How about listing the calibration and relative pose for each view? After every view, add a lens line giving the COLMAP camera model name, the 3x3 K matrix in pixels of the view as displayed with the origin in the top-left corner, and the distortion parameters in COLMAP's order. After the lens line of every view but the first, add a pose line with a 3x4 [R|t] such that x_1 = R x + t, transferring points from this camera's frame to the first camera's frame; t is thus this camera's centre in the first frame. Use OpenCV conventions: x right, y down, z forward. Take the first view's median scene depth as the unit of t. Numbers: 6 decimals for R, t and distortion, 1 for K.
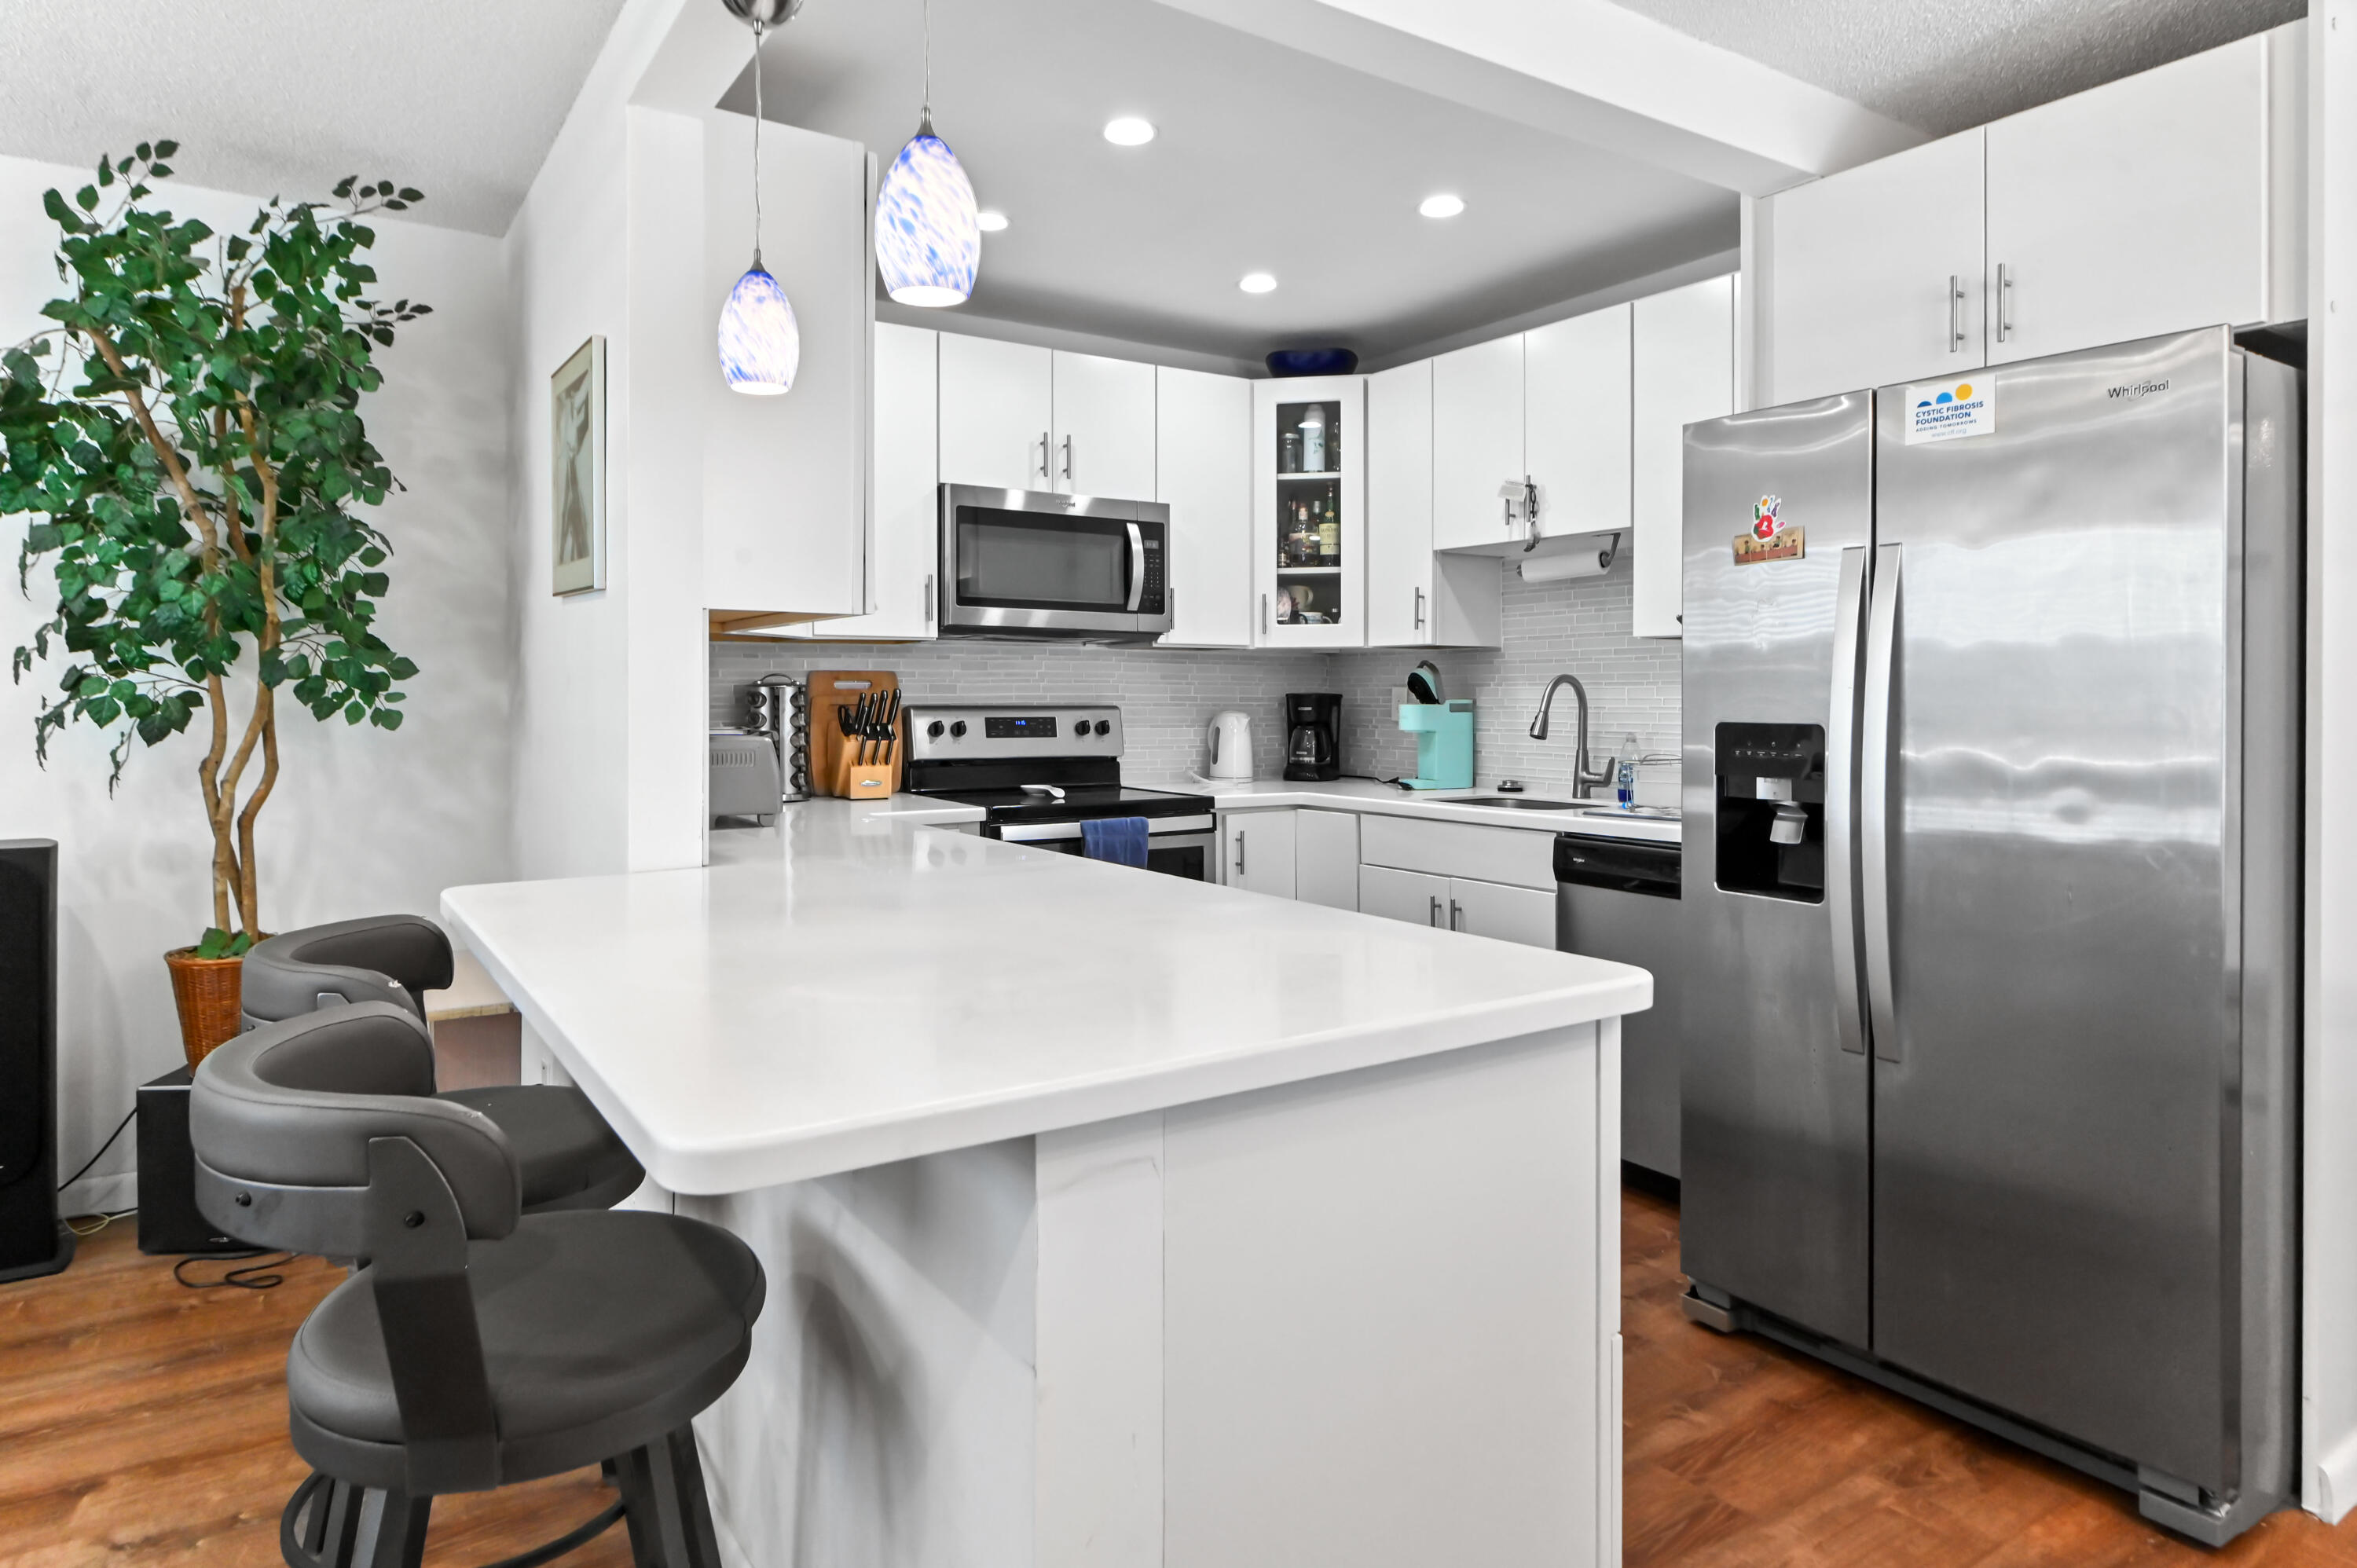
lens RADIAL K [[1380.6, 0, 1160.4], [0, 1380.6, 711.8], [0, 0, 1]] dist [-0.002745, 0.002469]
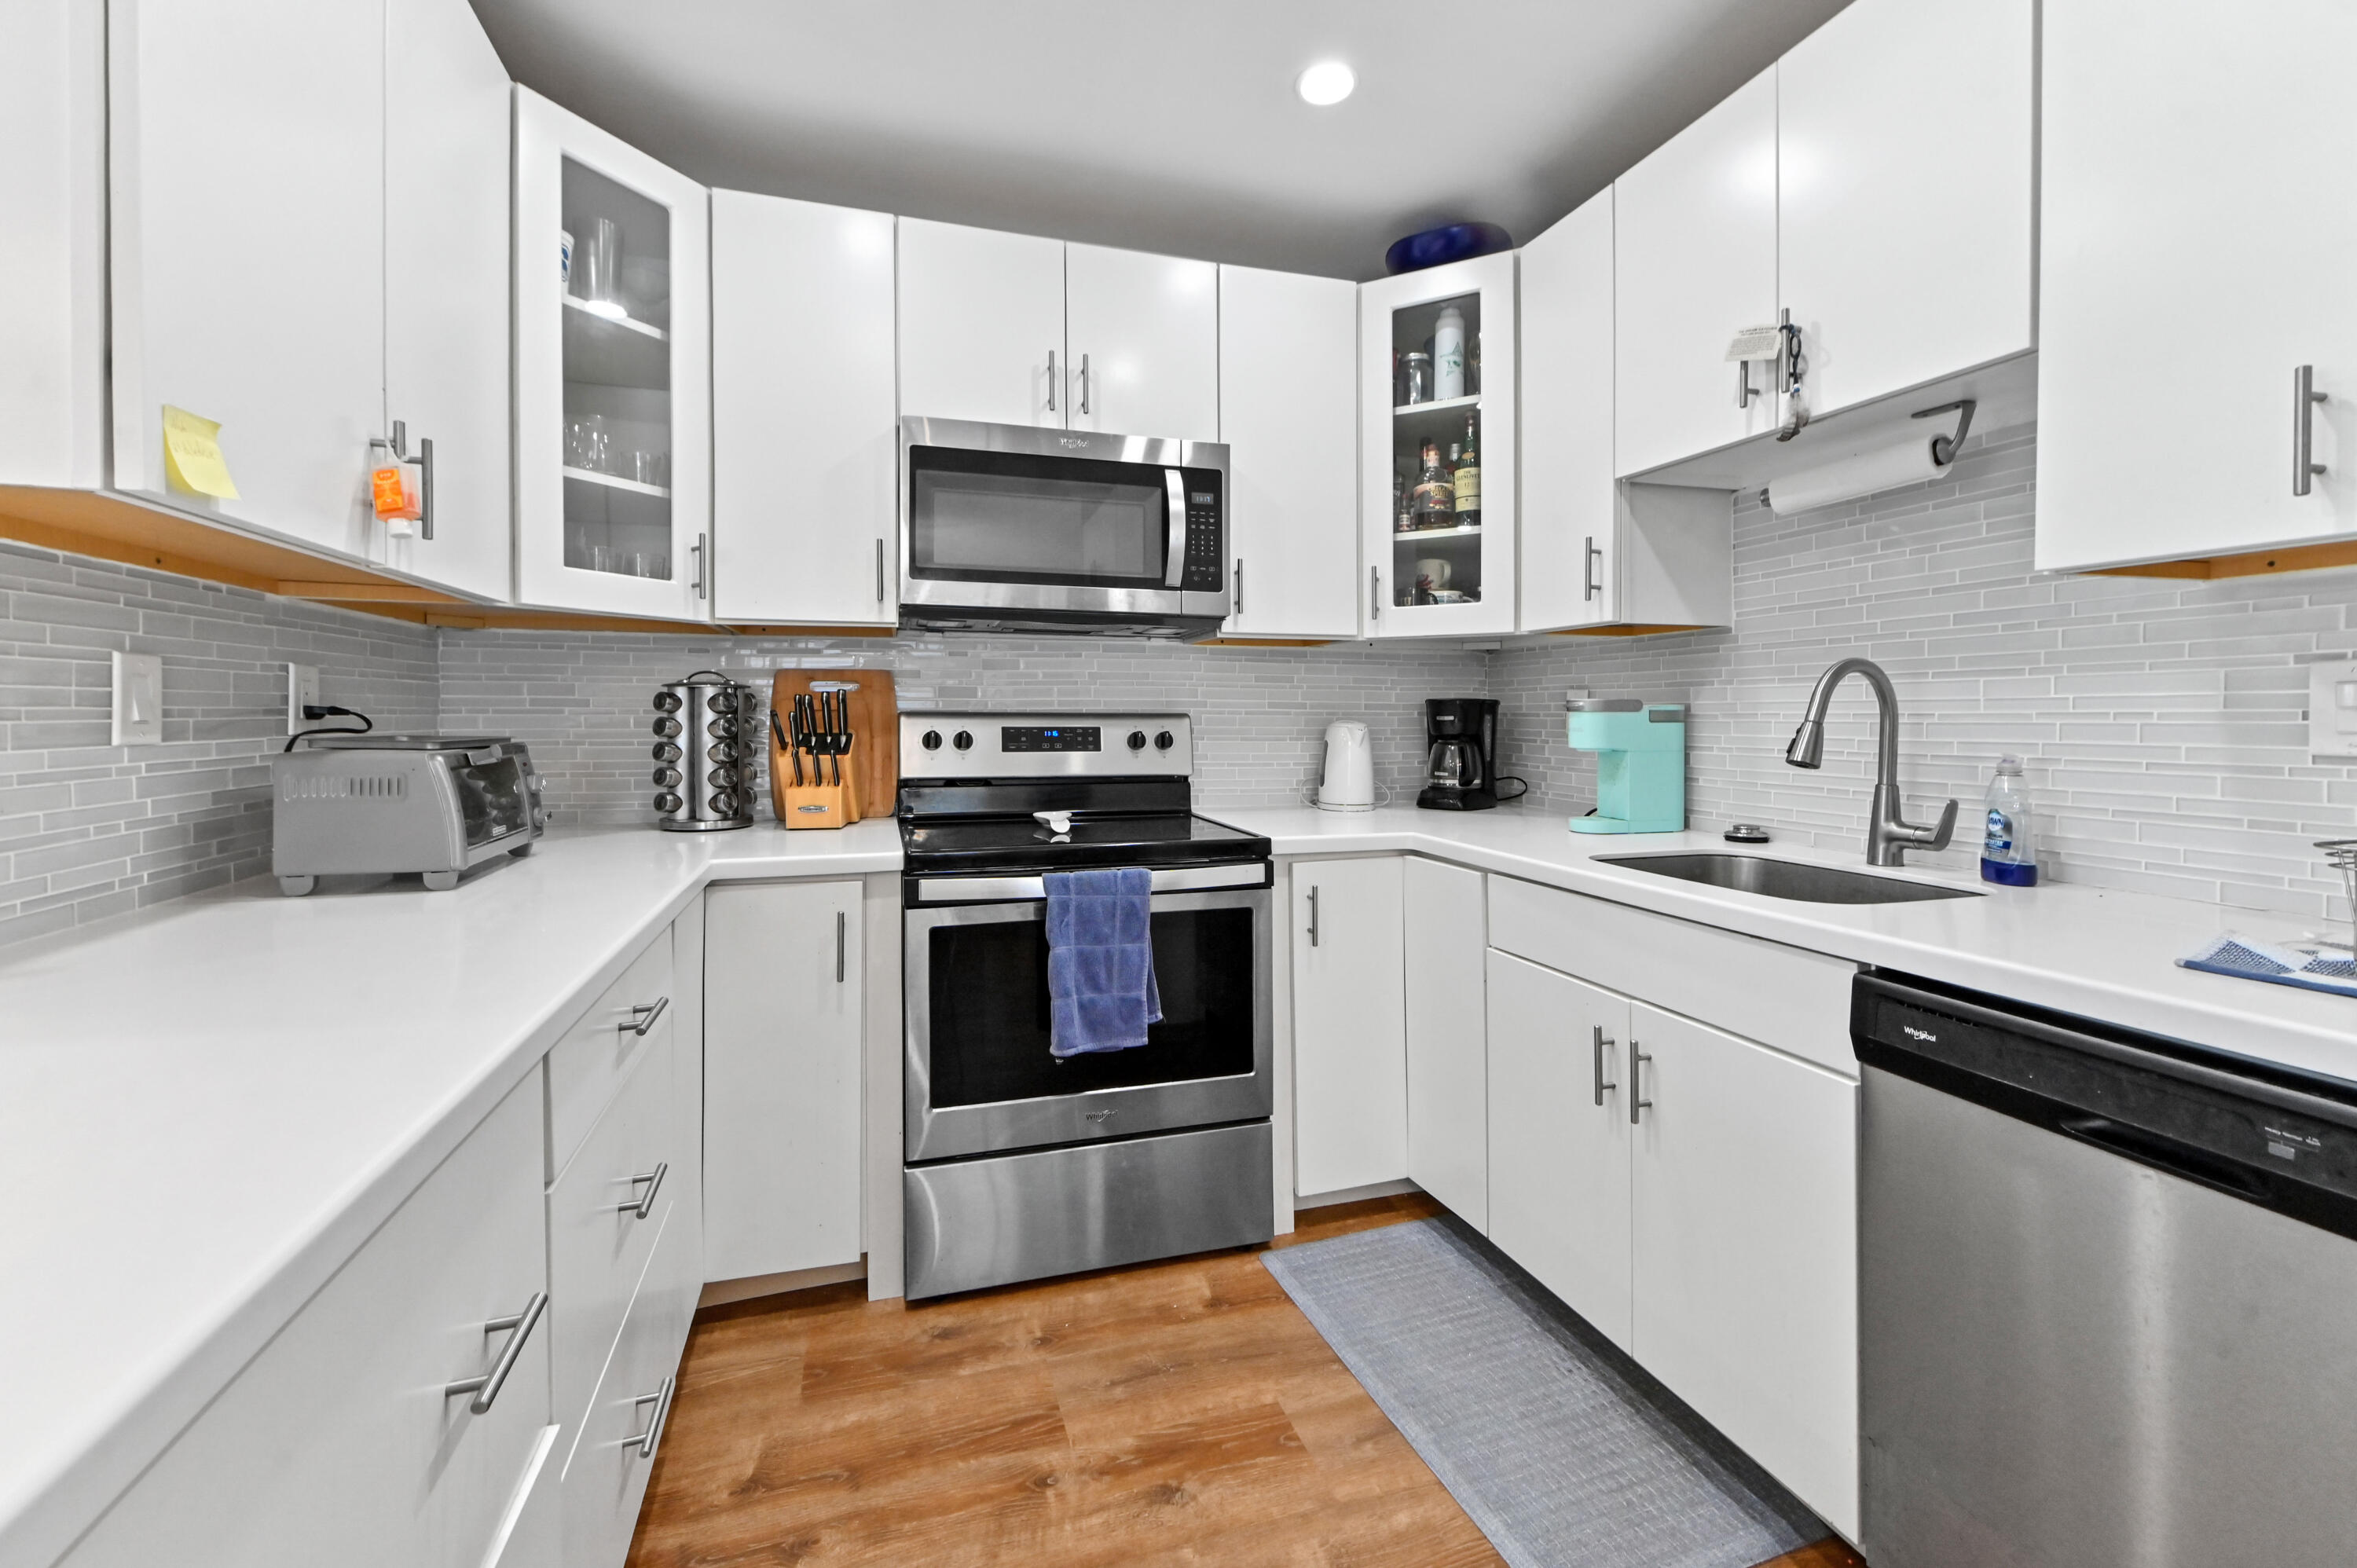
lens RADIAL K [[974.8, 0, 1155.2], [0, 974.8, 722.5], [0, 0, 1]] dist [0.037805, -0.000012]
pose [[0.957686, 0.003061, -0.287799, 0.128738], [-0.004011, 0.999988, -0.002714, 0.003093], [0.287787, 0.003754, 0.957687, 0.505660]]
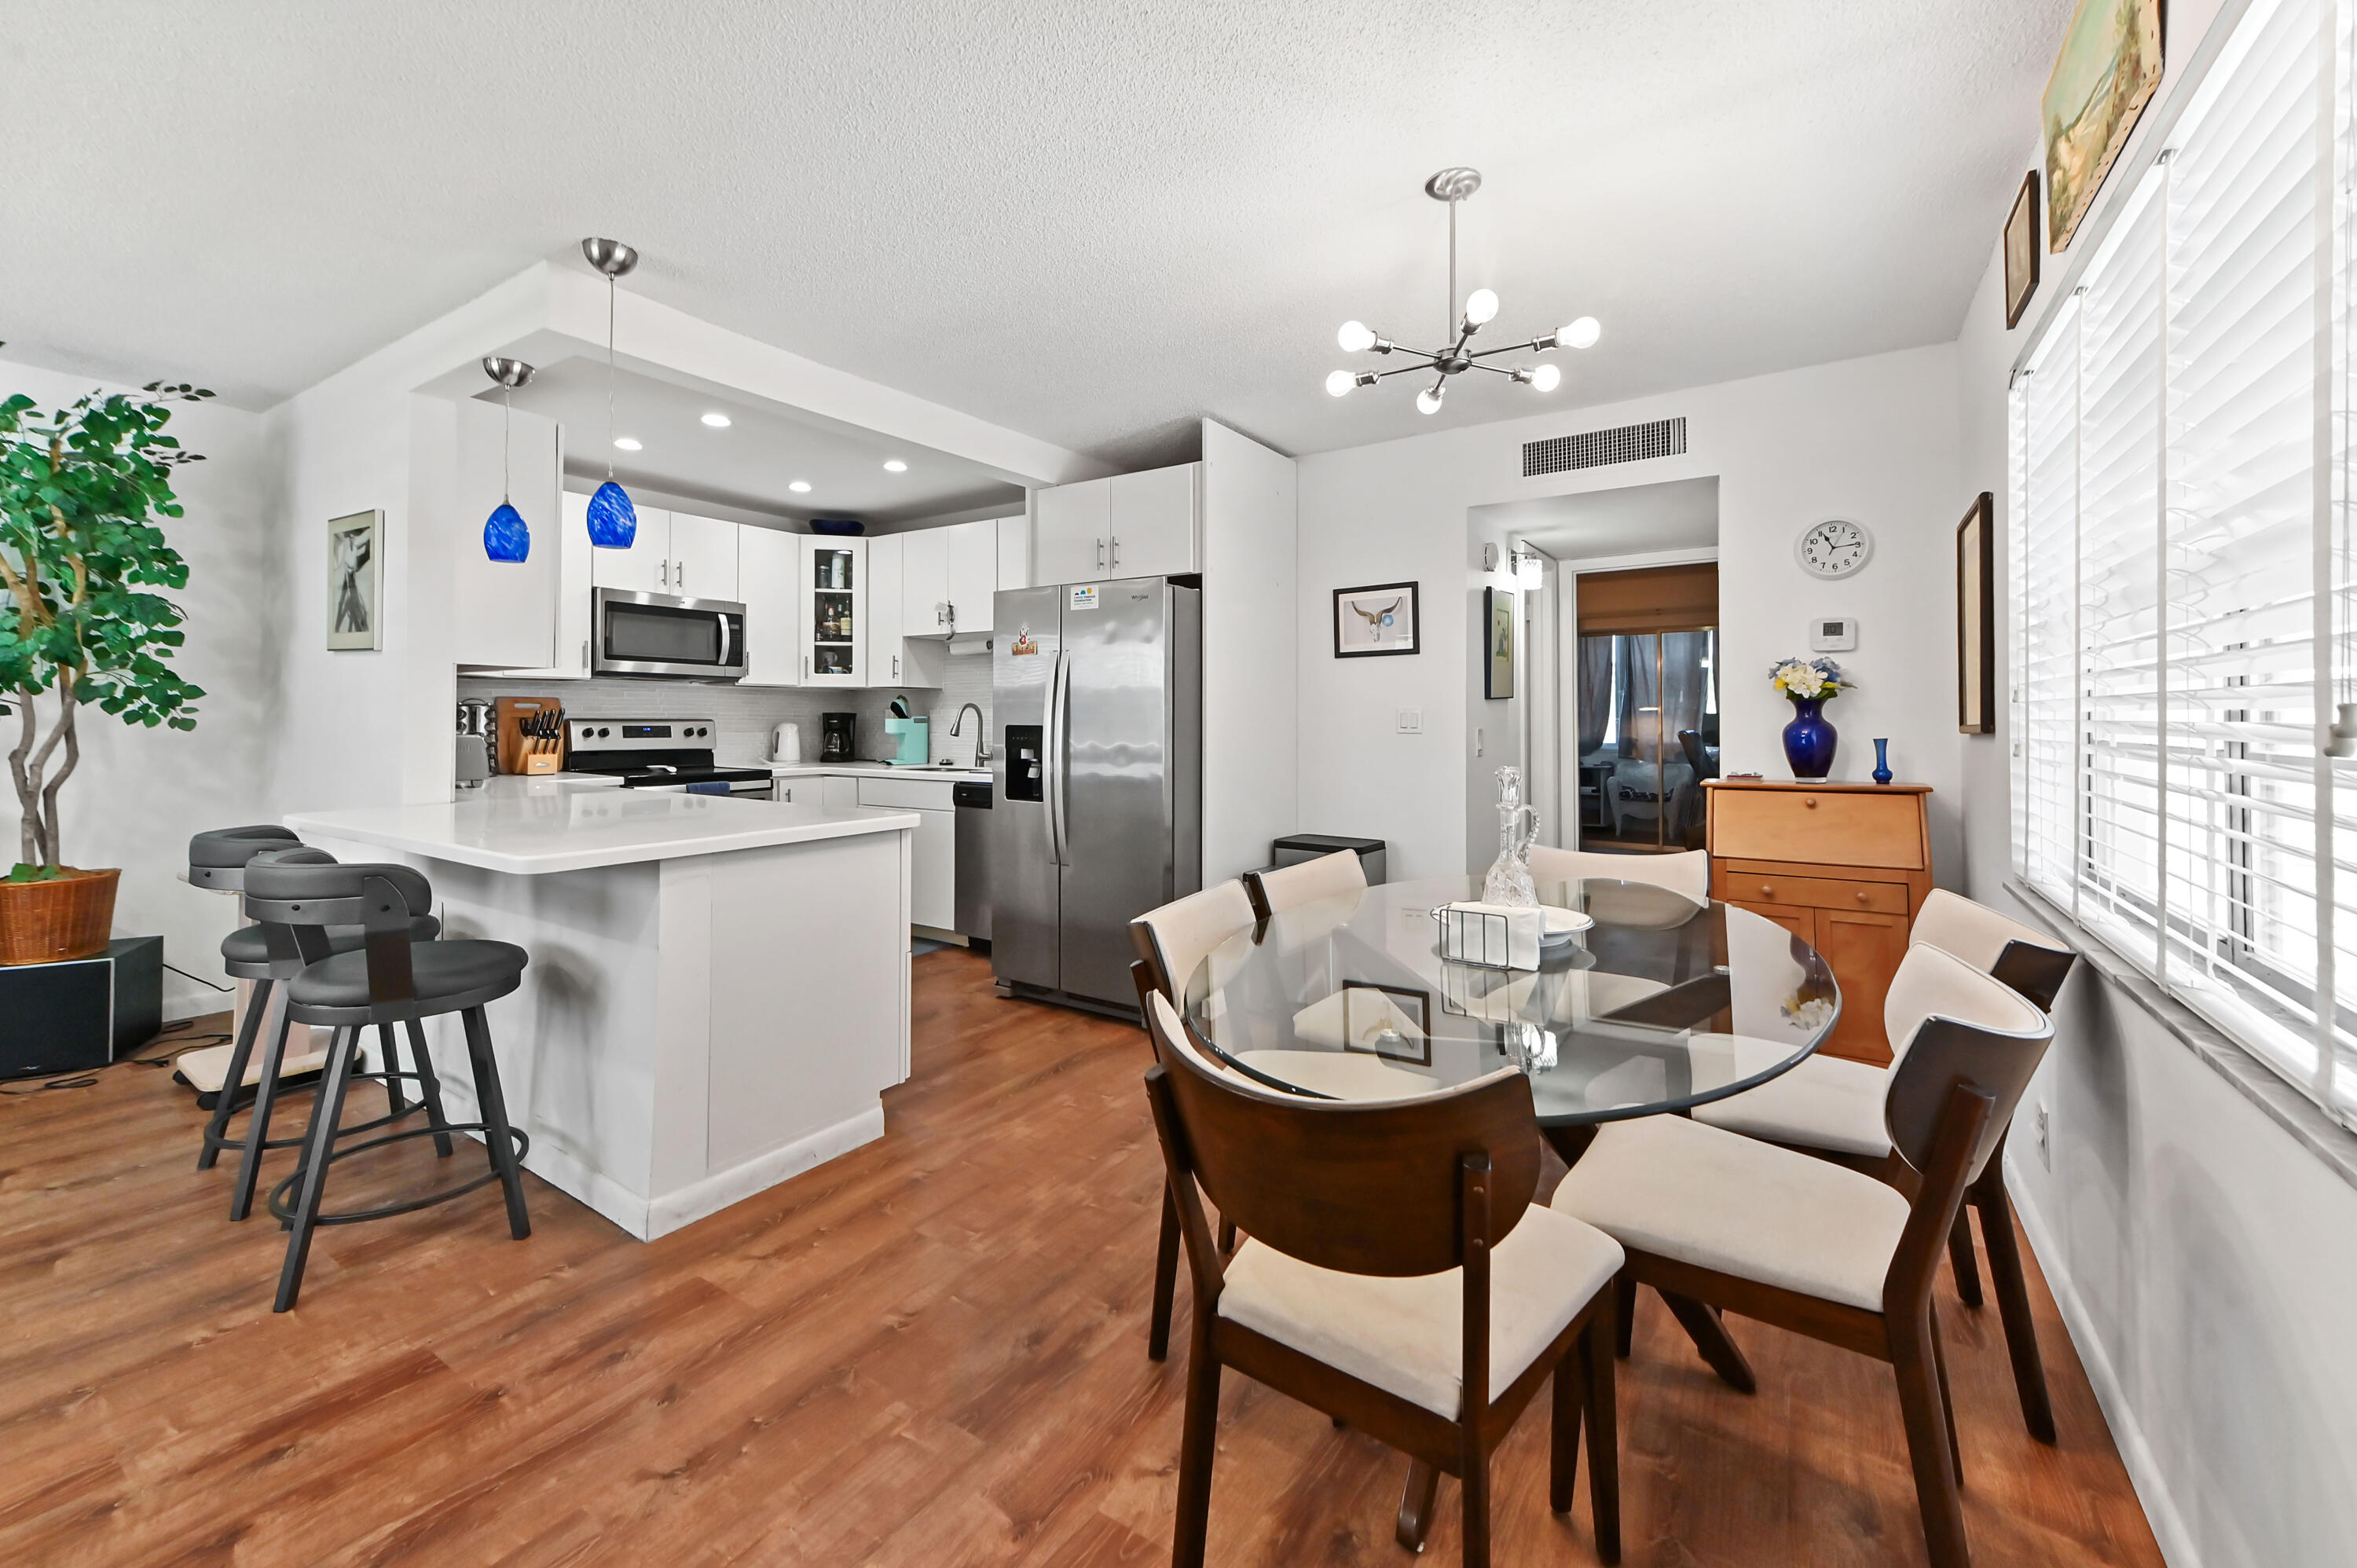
lens RADIAL K [[958.3, 0, 1190.3], [0, 958.3, 709.8], [0, 0, 1]] dist [0.015046, 0.000120]
pose [[0.913891, 0.006847, 0.405901, 0.028671], [0.001199, 0.999808, -0.019565, 0.008790], [-0.405957, 0.018366, 0.913707, -0.357716]]
